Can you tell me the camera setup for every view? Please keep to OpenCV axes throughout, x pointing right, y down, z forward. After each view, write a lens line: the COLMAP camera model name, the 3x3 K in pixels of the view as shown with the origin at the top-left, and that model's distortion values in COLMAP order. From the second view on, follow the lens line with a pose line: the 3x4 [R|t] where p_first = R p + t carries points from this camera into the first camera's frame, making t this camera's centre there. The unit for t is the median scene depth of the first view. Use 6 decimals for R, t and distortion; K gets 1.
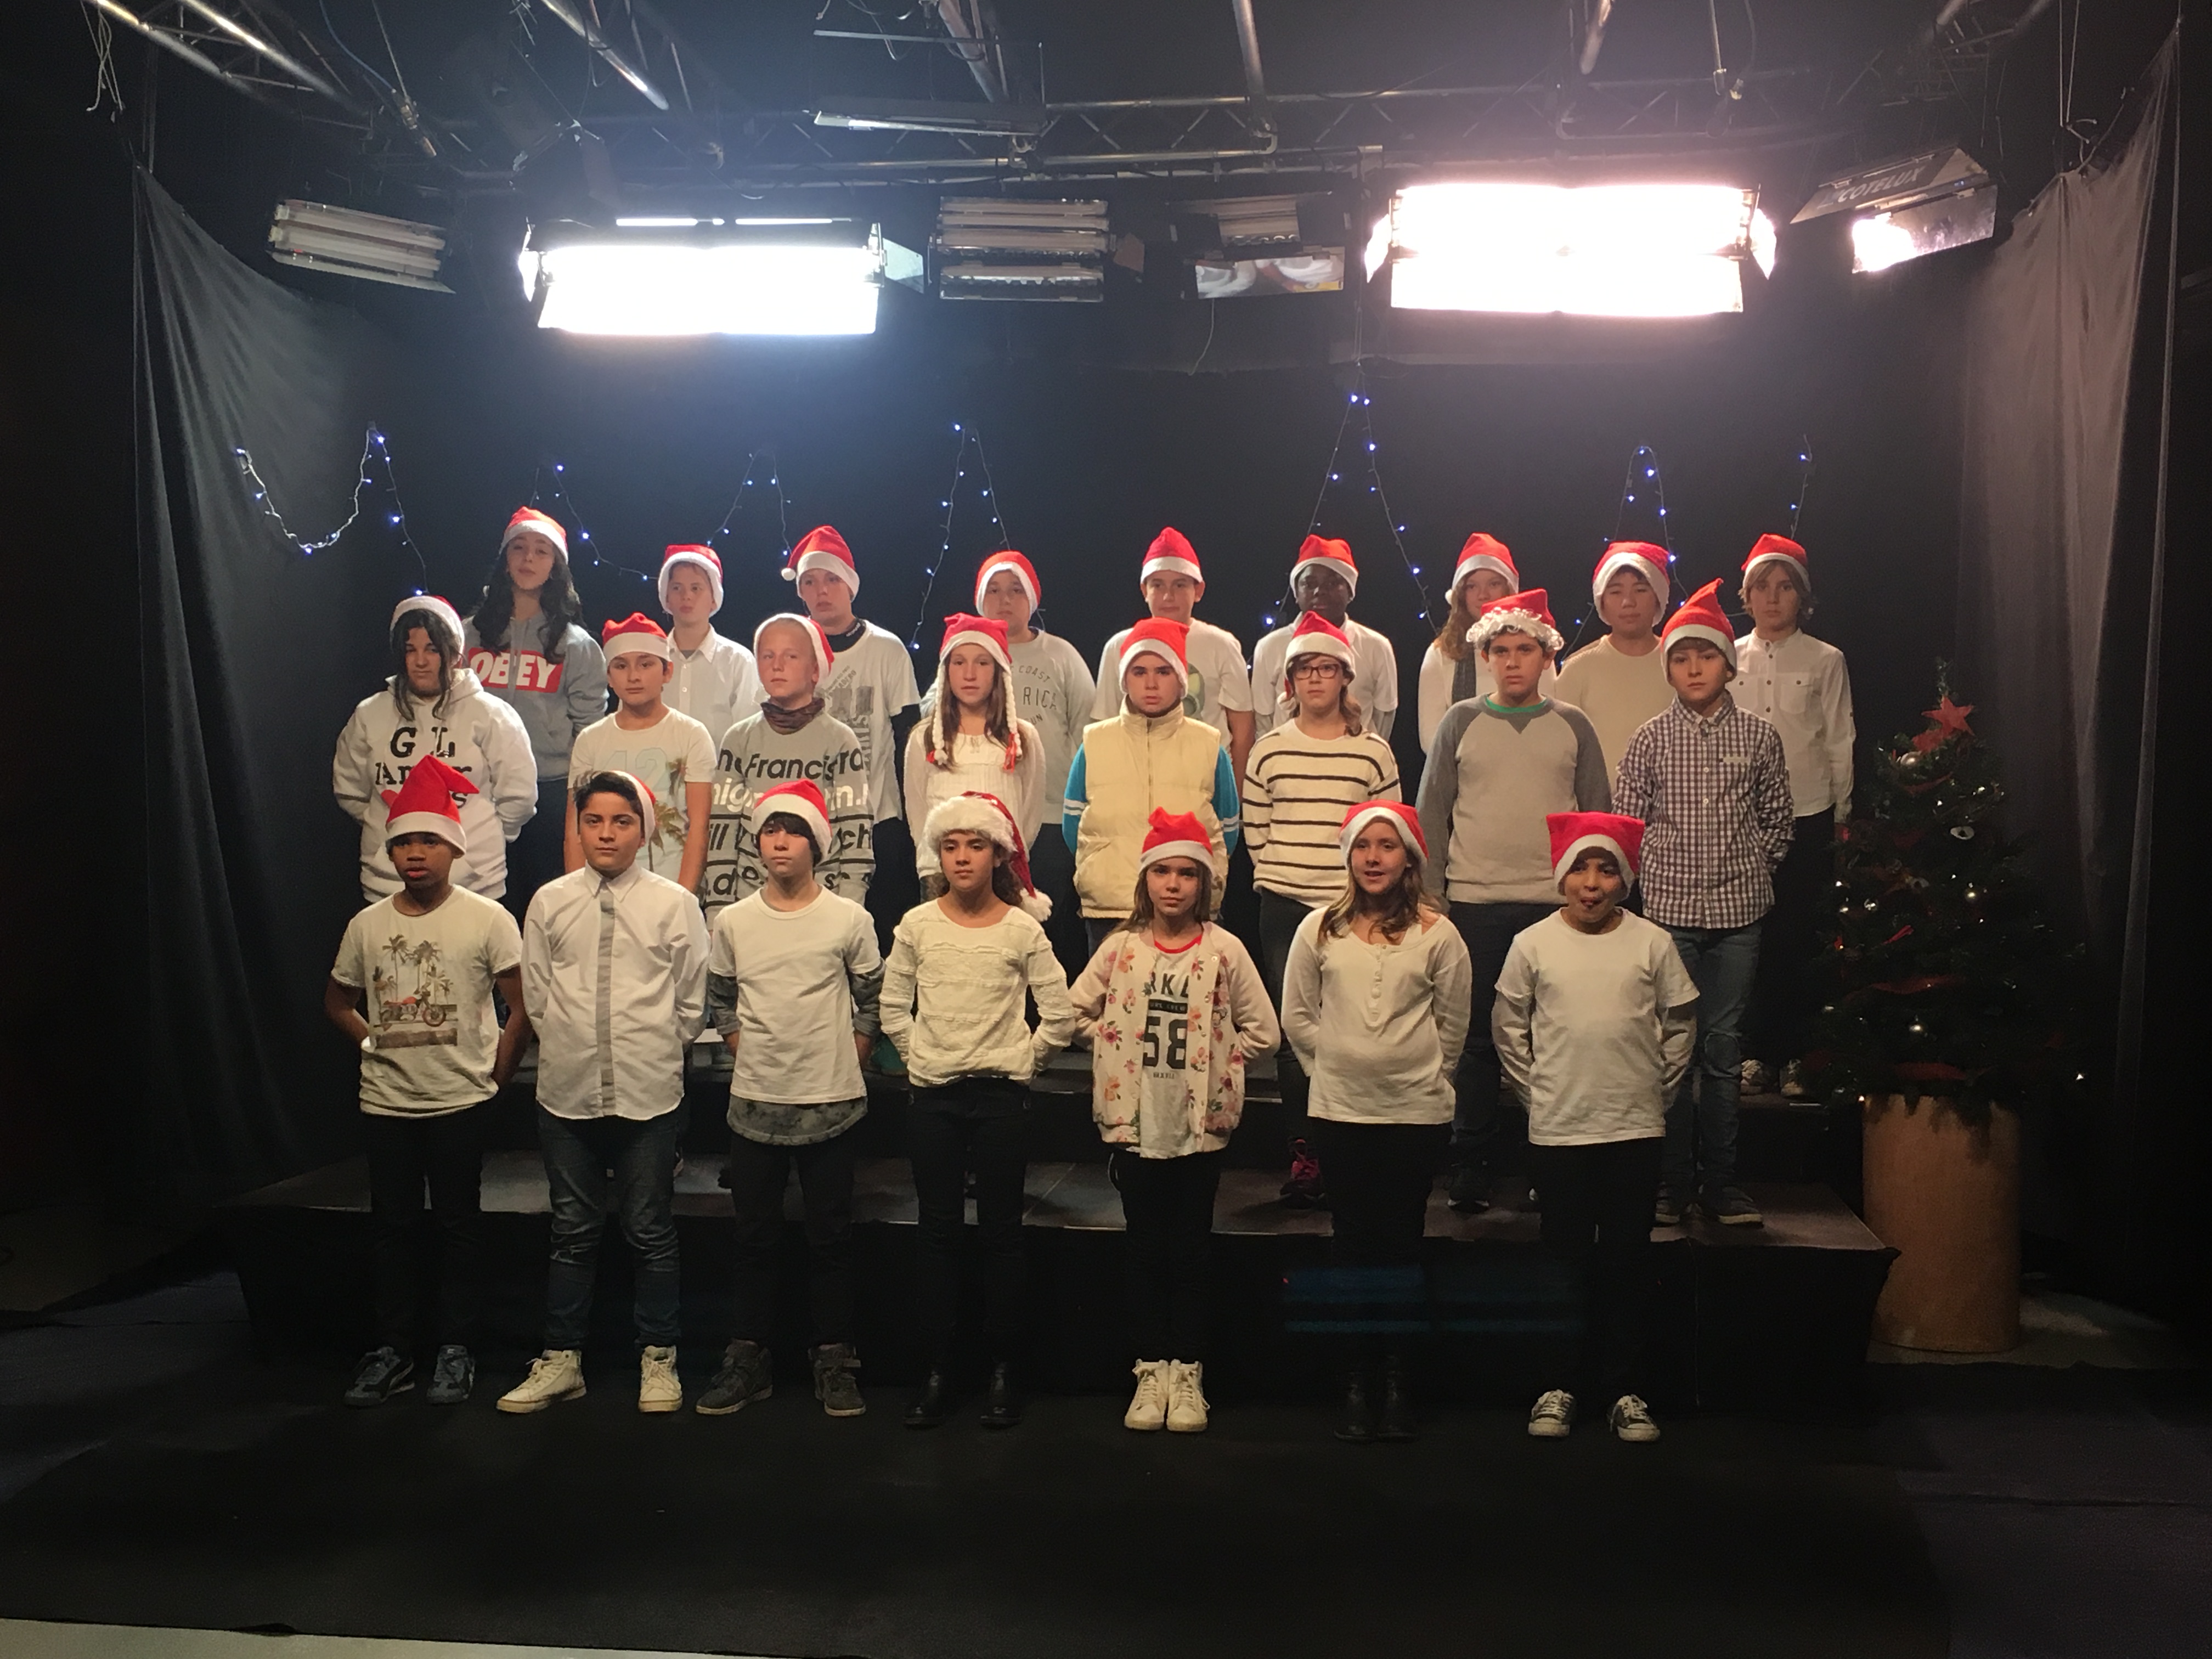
lens RADIAL K [[2506.8, 0, 1106.0], [0, 2506.8, 829.5], [0, 0, 1]] dist [0.014025, -0.016597]
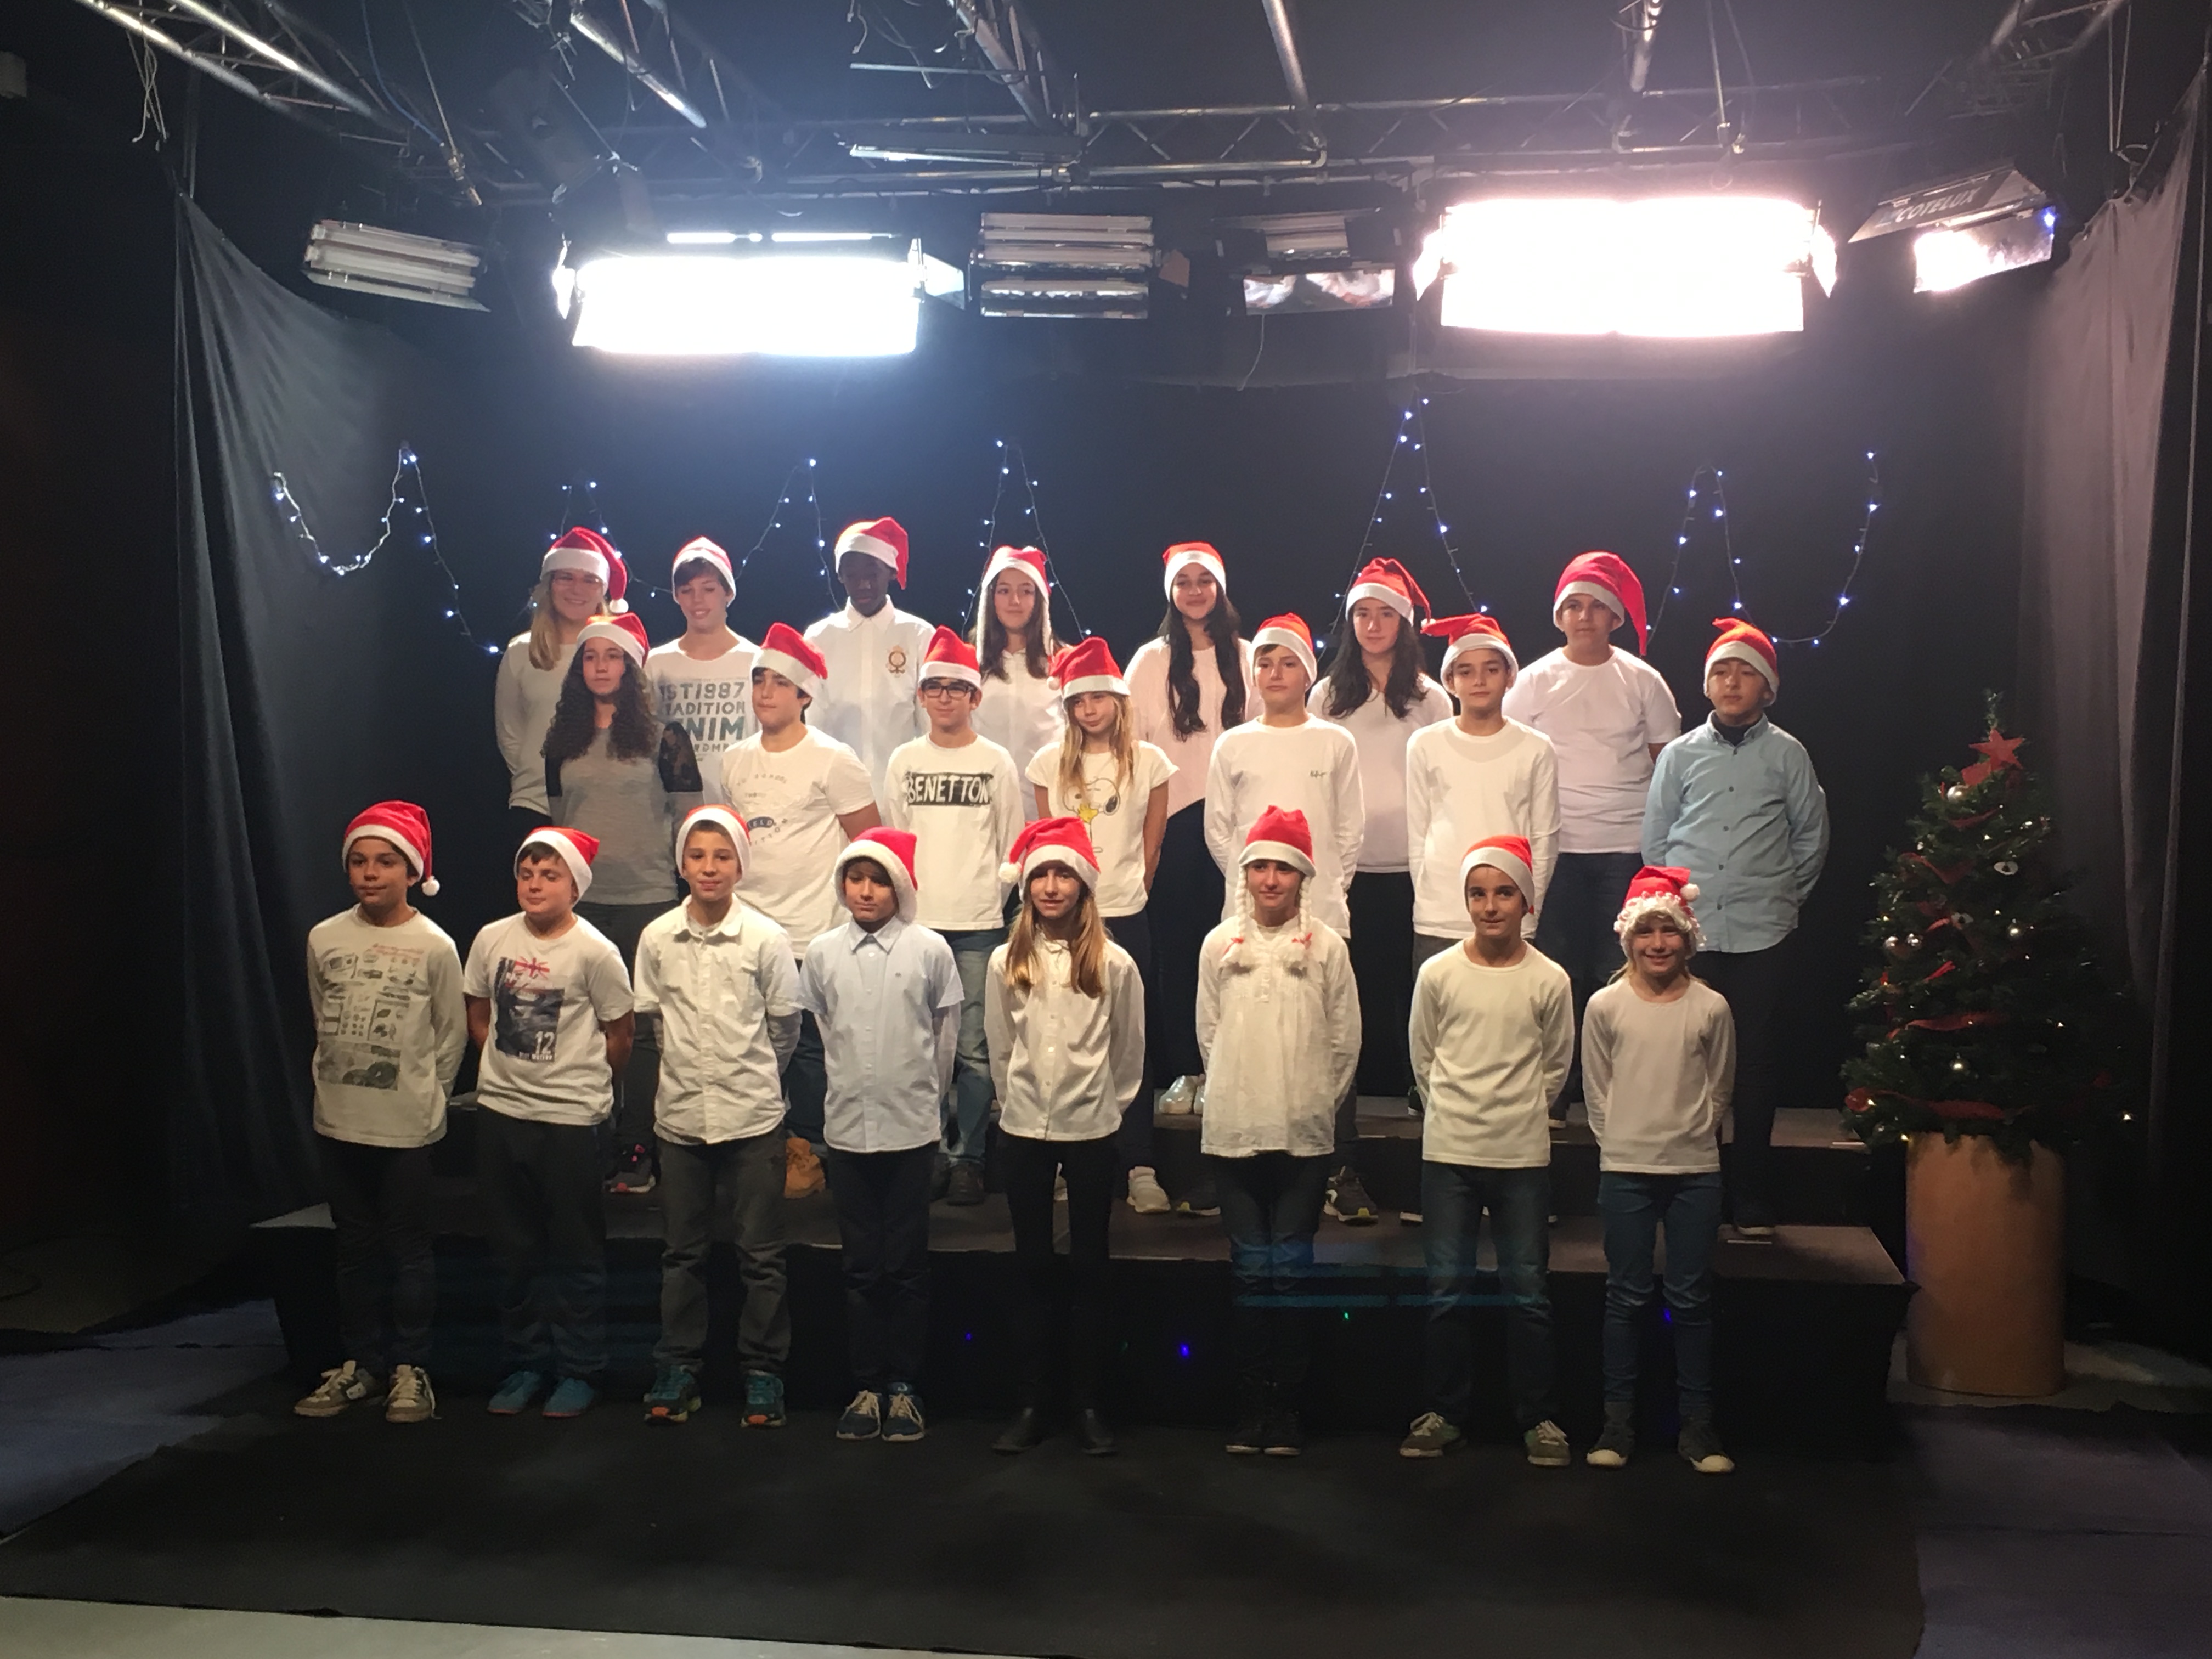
lens RADIAL K [[2920.6, 0, 1106.0], [0, 2920.6, 829.5], [0, 0, 1]] dist [-0.006456, 0.042293]
pose [[0.999342, 0.005274, -0.035883, 0.025742], [-0.005603, 0.999943, -0.009075, -0.001237], [0.035833, 0.009270, 0.999315, -0.140887]]
